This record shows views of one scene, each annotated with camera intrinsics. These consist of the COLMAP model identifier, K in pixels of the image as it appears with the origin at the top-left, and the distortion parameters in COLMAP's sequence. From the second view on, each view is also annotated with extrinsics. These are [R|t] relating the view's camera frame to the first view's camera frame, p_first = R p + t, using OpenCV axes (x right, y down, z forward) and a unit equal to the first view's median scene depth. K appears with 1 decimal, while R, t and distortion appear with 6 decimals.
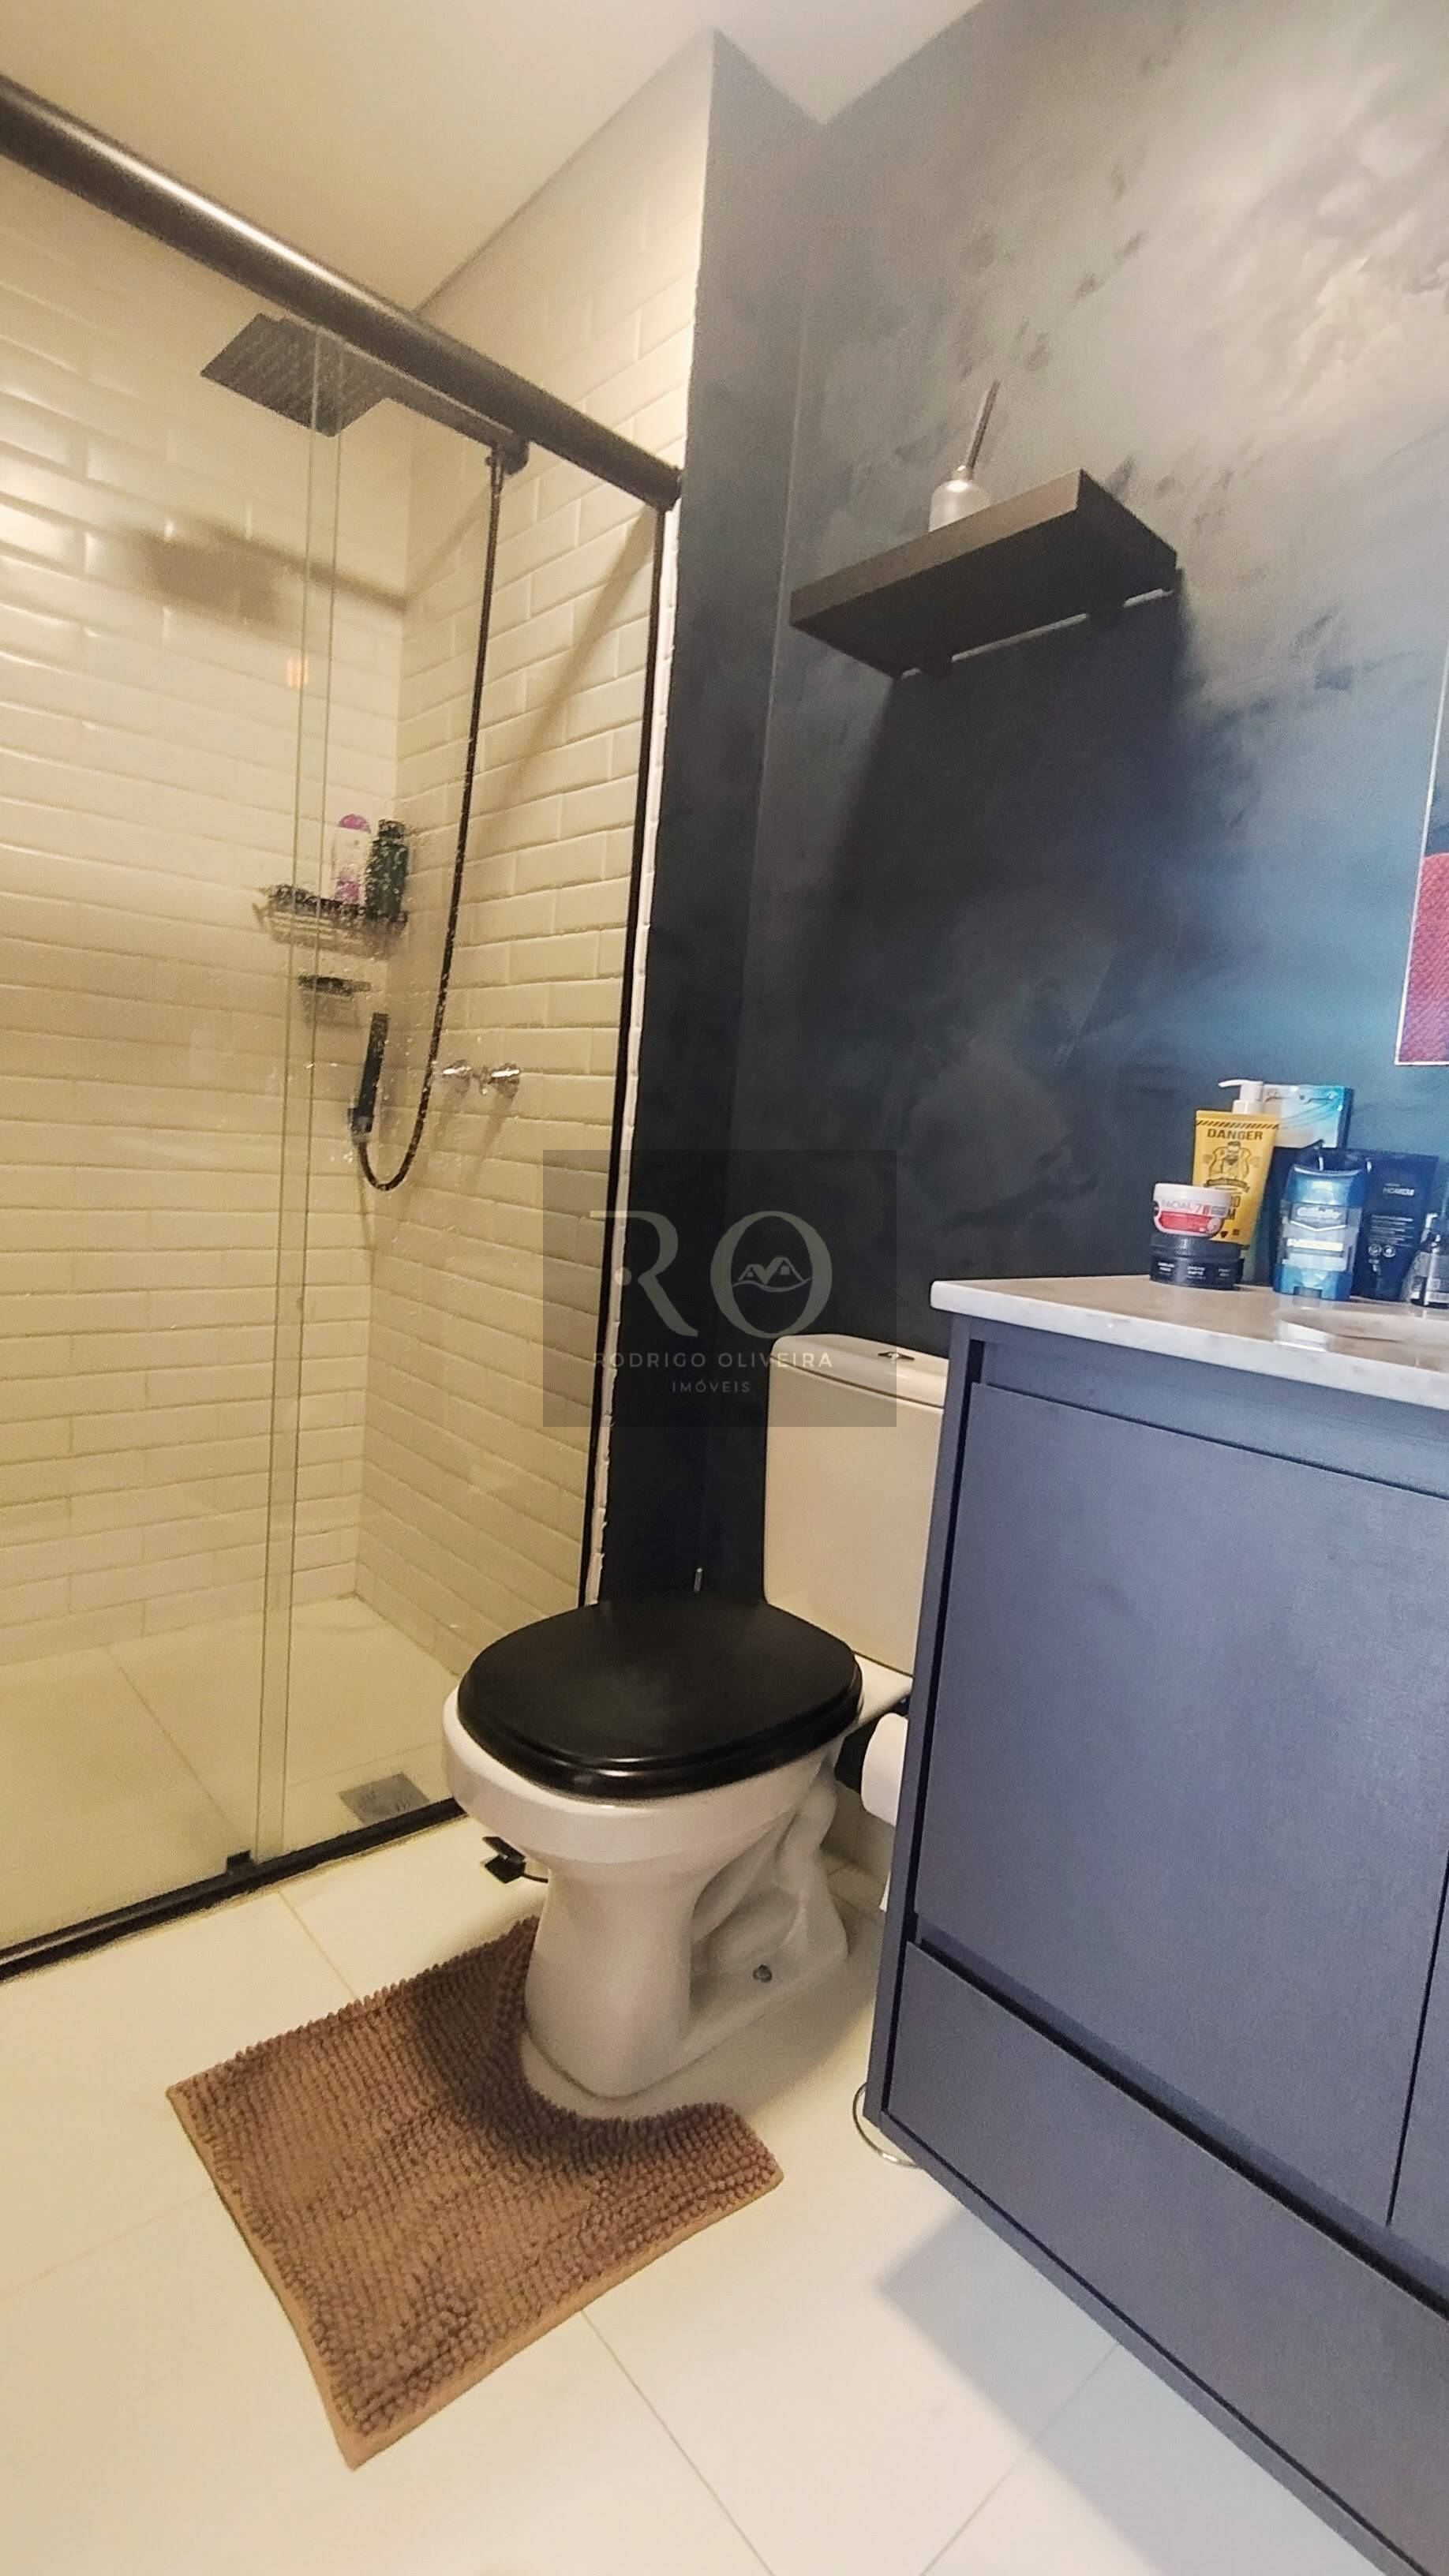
lens RADIAL K [[1172.8, 0, 697.5], [0, 1172.8, 1282.9], [0, 0, 1]] dist [-0.009502, 0.003823]
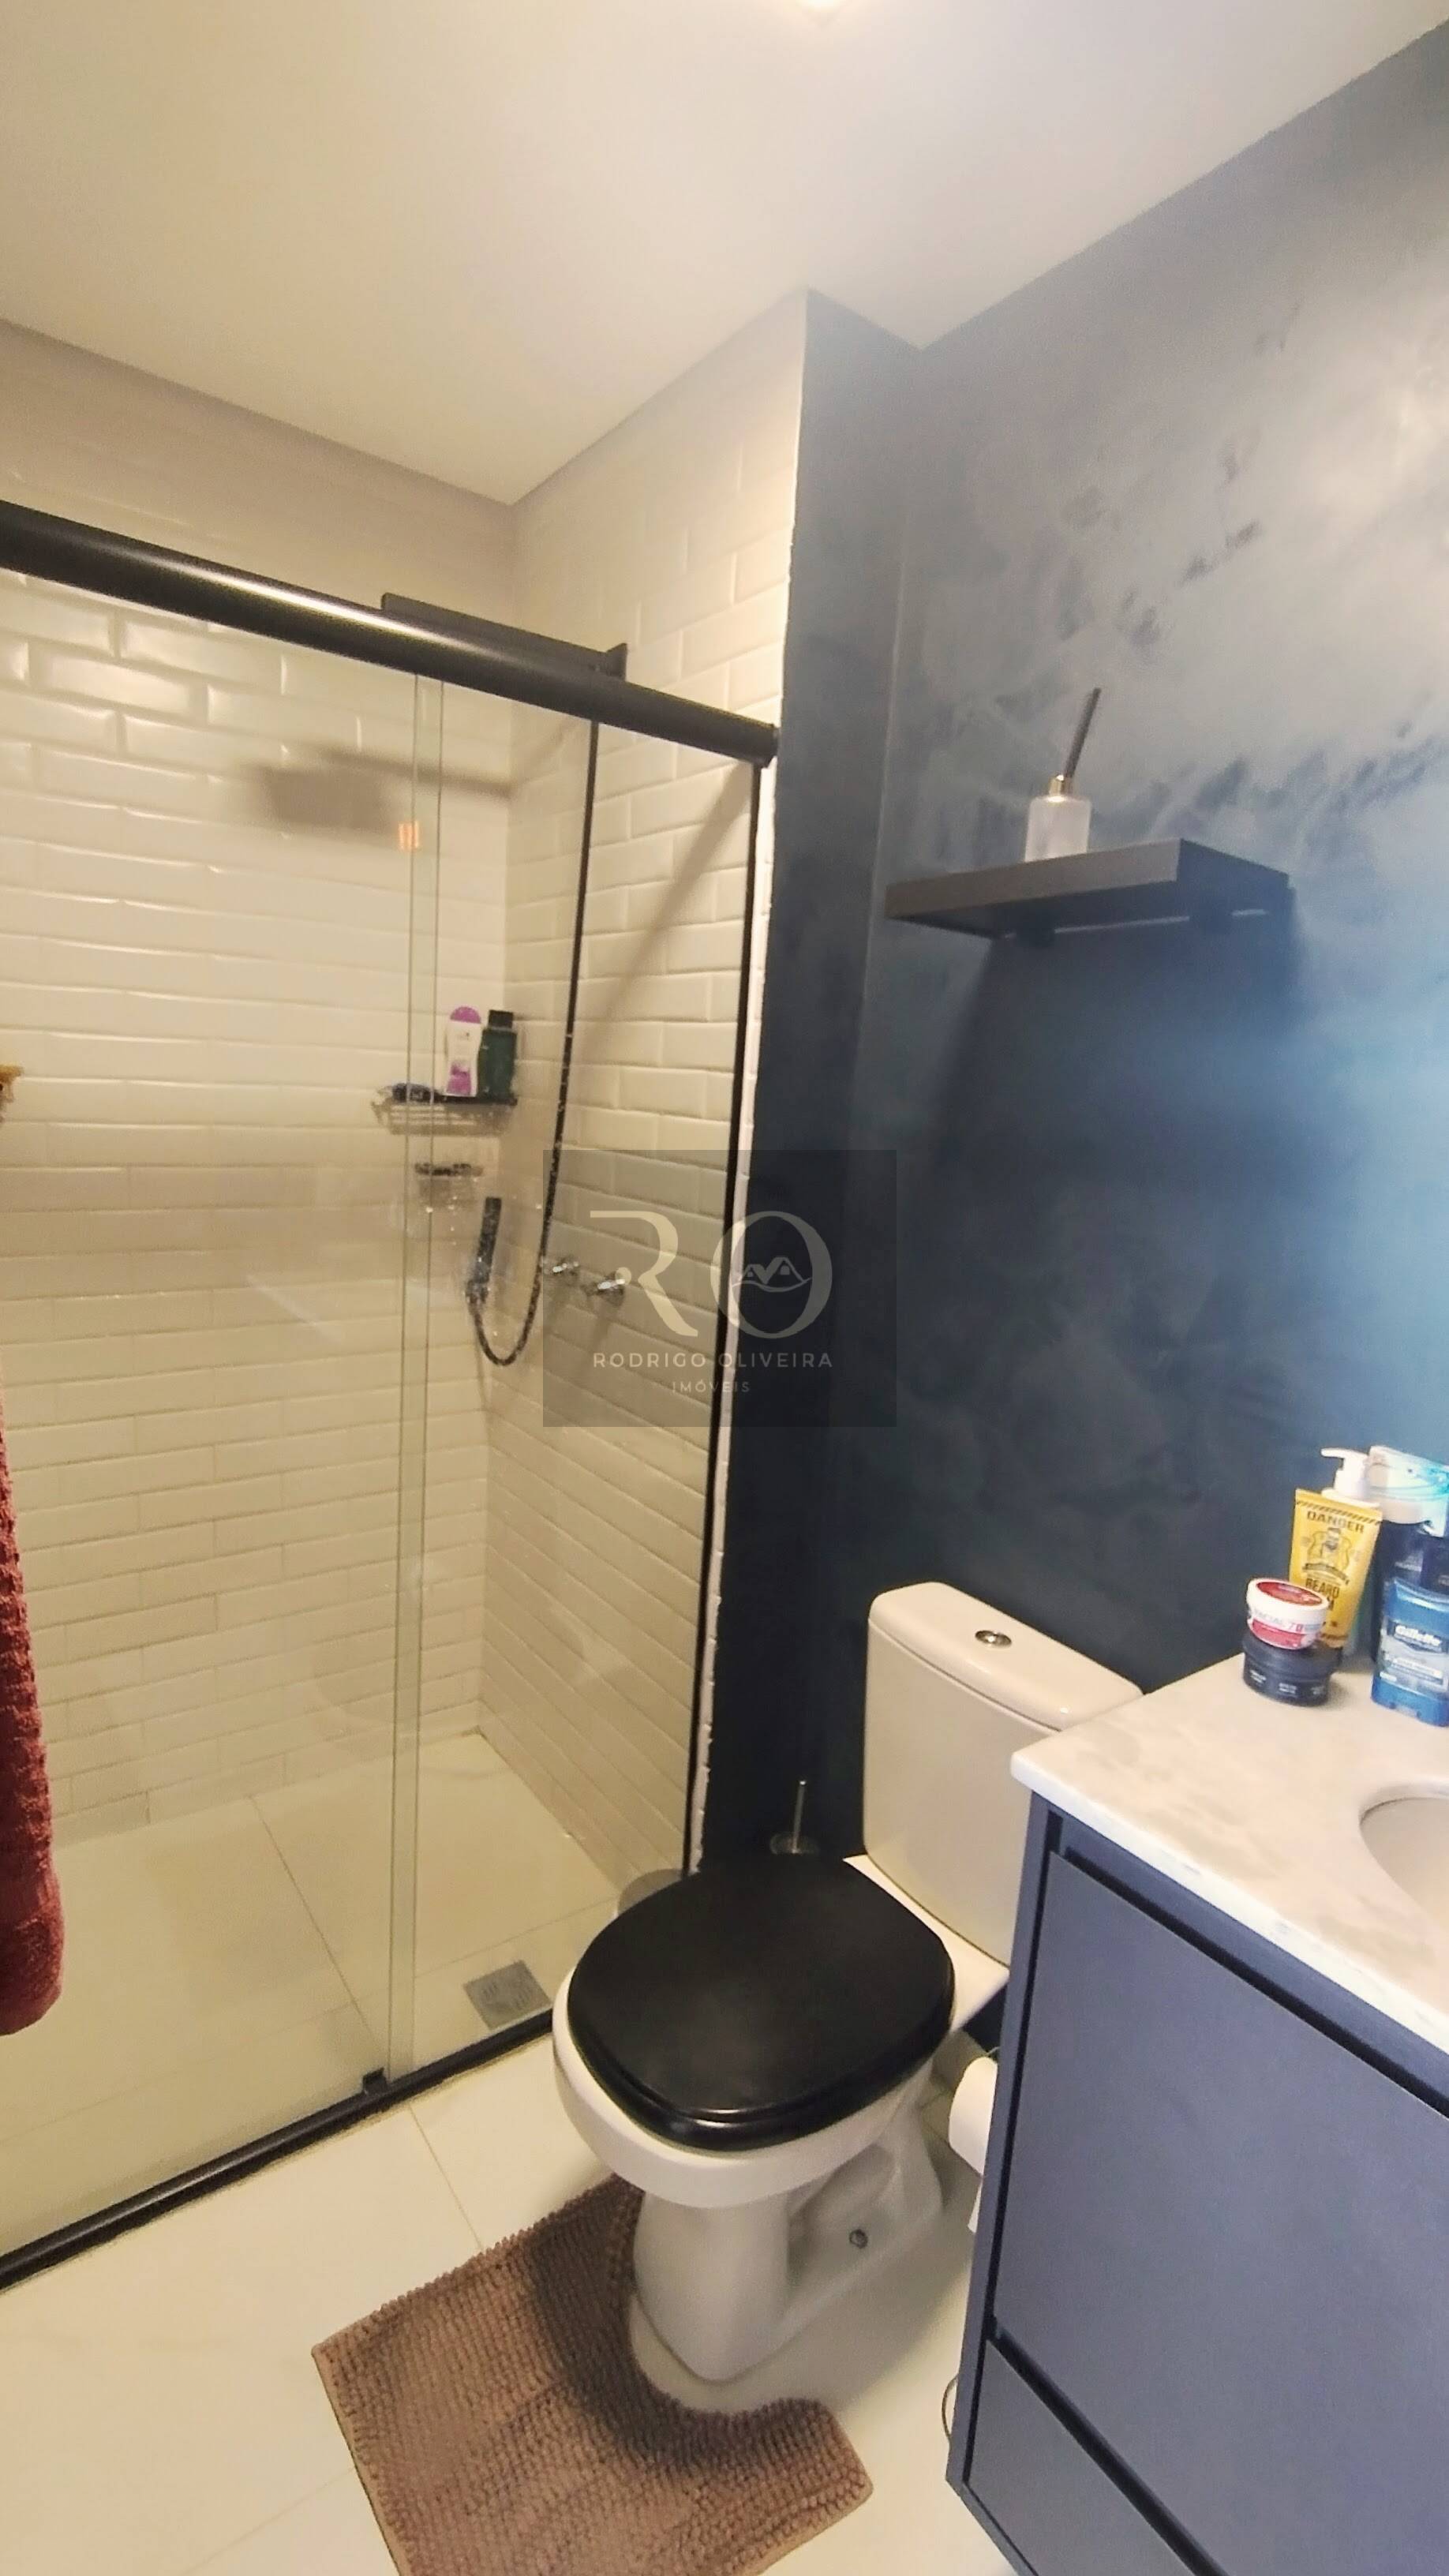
lens RADIAL K [[1172.8, 0, 703.1], [0, 1172.8, 1293.7], [0, 0, 1]] dist [-0.009502, 0.003823]
pose [[0.995190, -0.003536, -0.097898, 0.023049], [0.007667, 0.999095, 0.041850, -0.306537], [0.097662, -0.042399, 0.994316, -0.017975]]
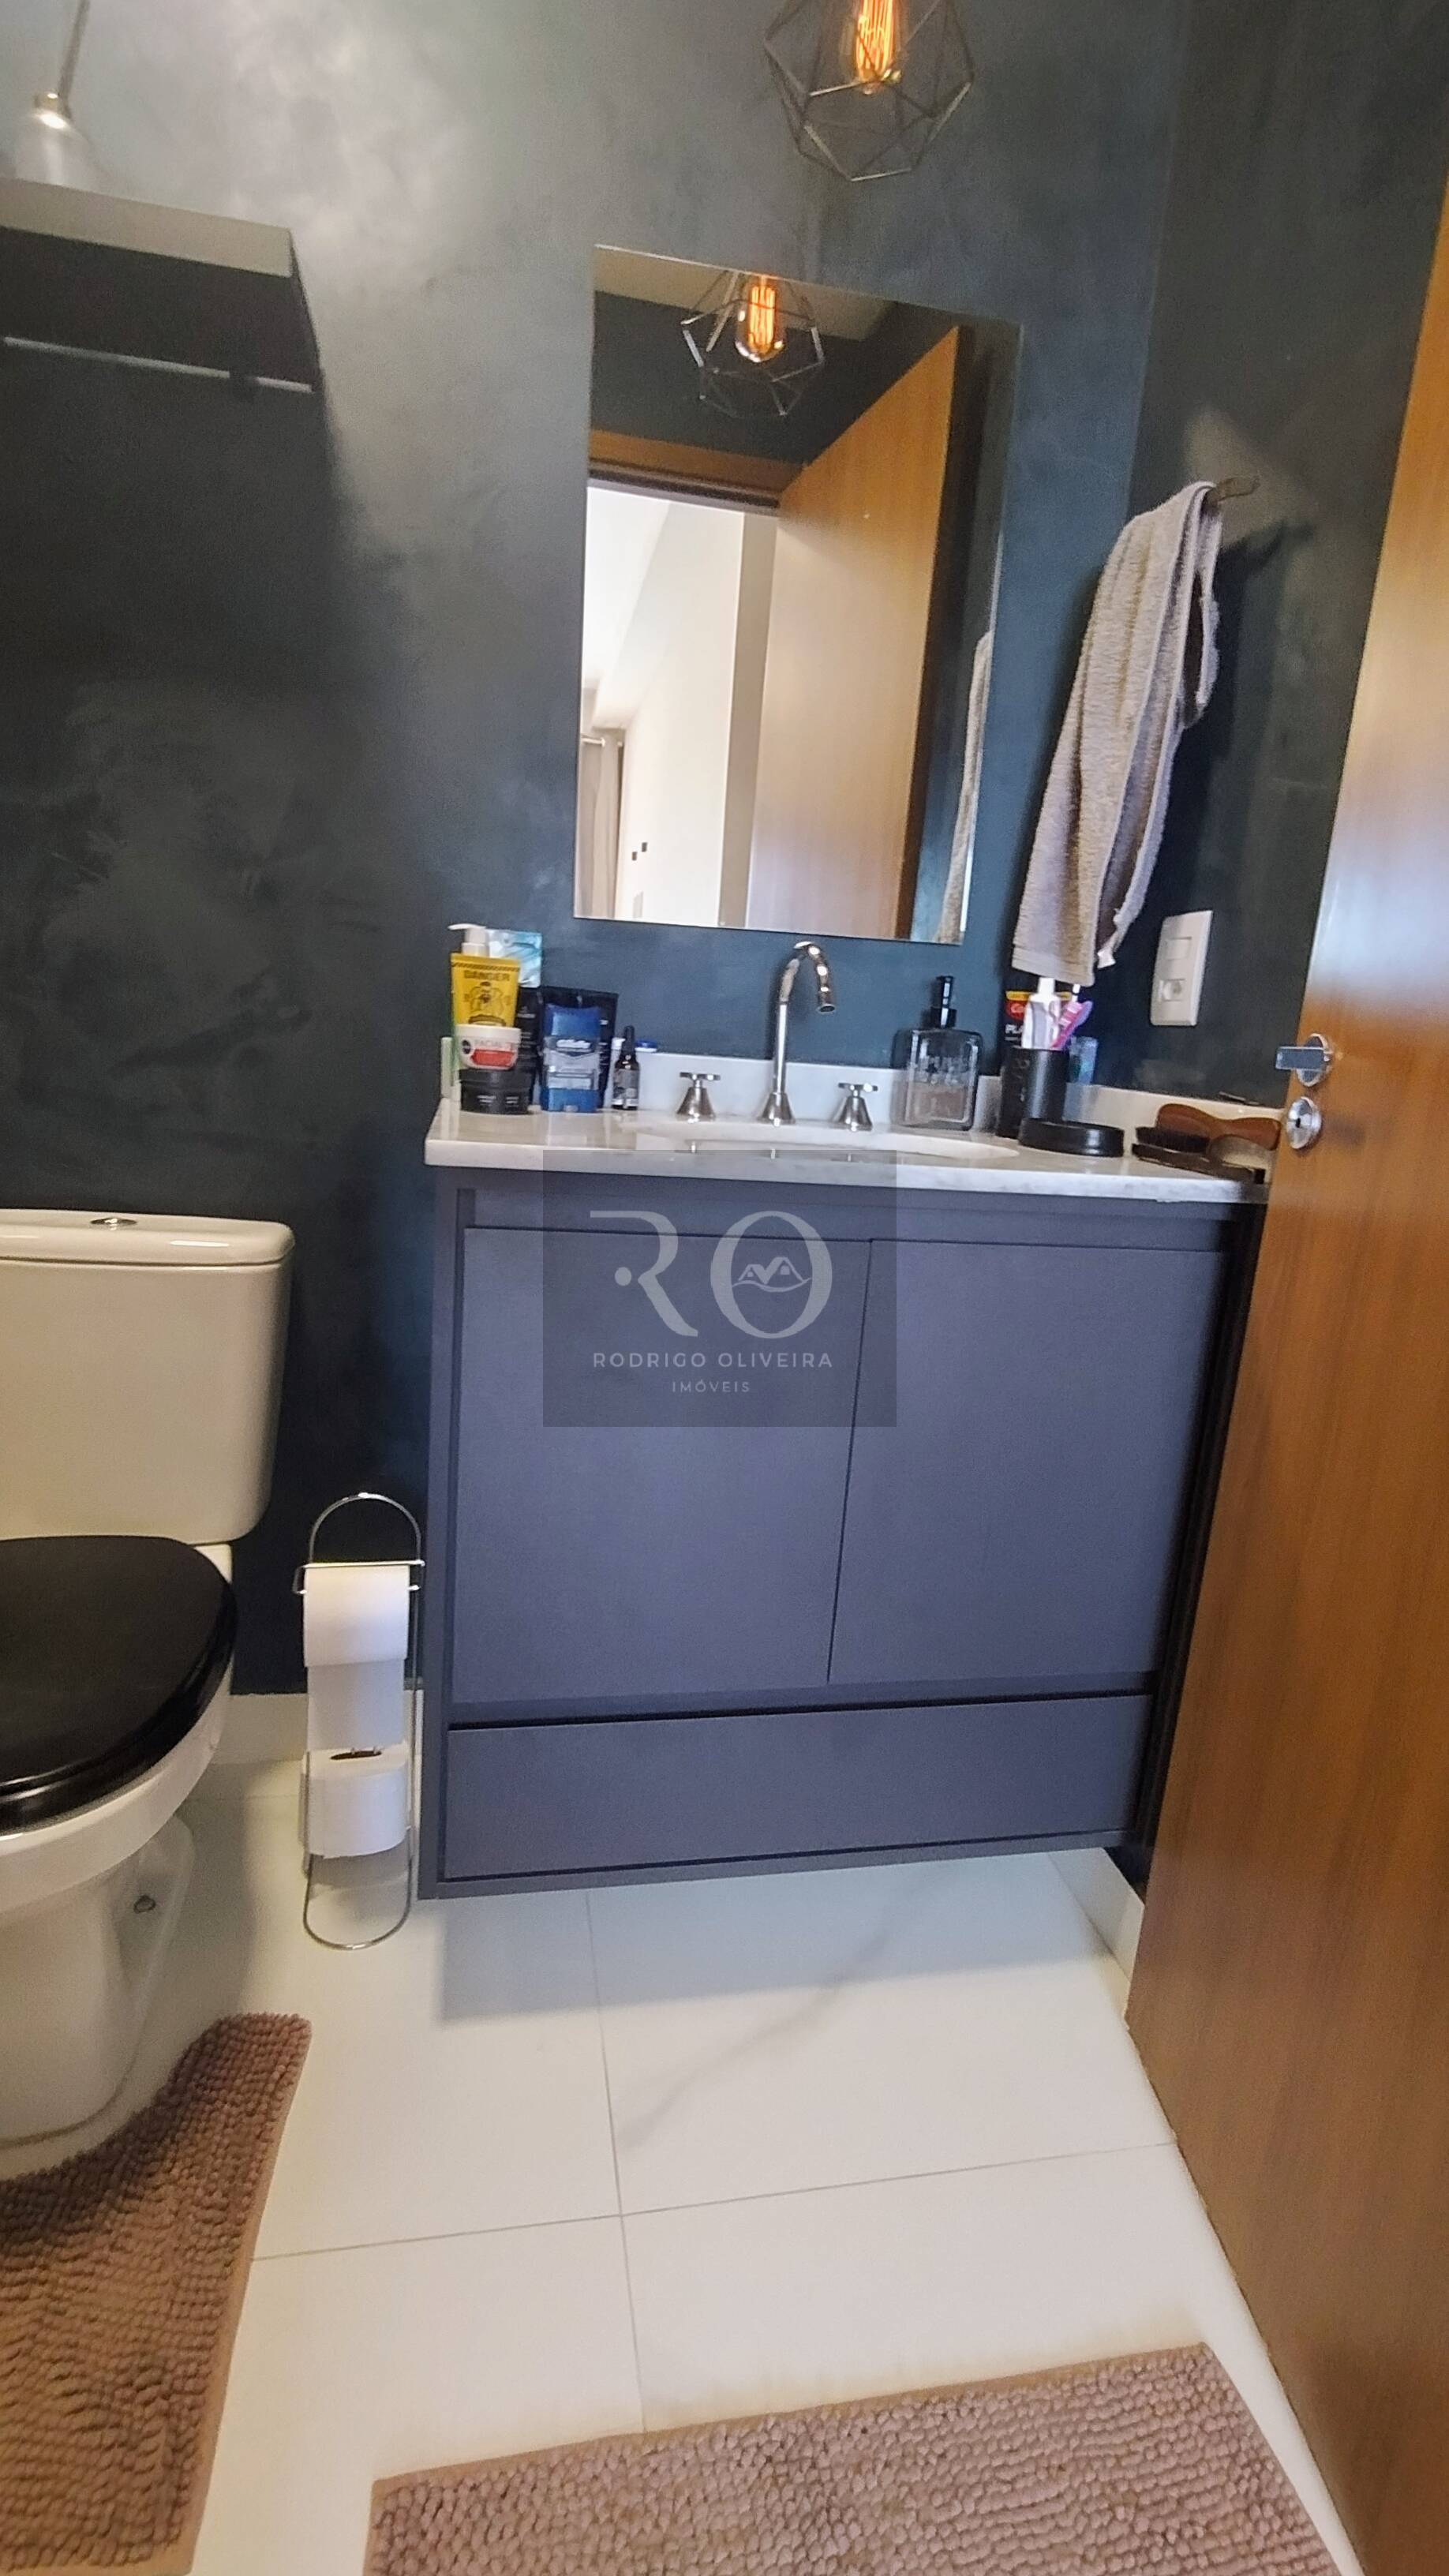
lens RADIAL K [[1172.8, 0, 734.8], [0, 1172.8, 1288.8], [0, 0, 1]] dist [-0.009502, 0.003823]
pose [[0.503909, -0.231838, 0.832061, -0.377094], [0.072691, 0.971271, 0.226604, -0.059729], [-0.860692, -0.053705, 0.506285, 0.160347]]
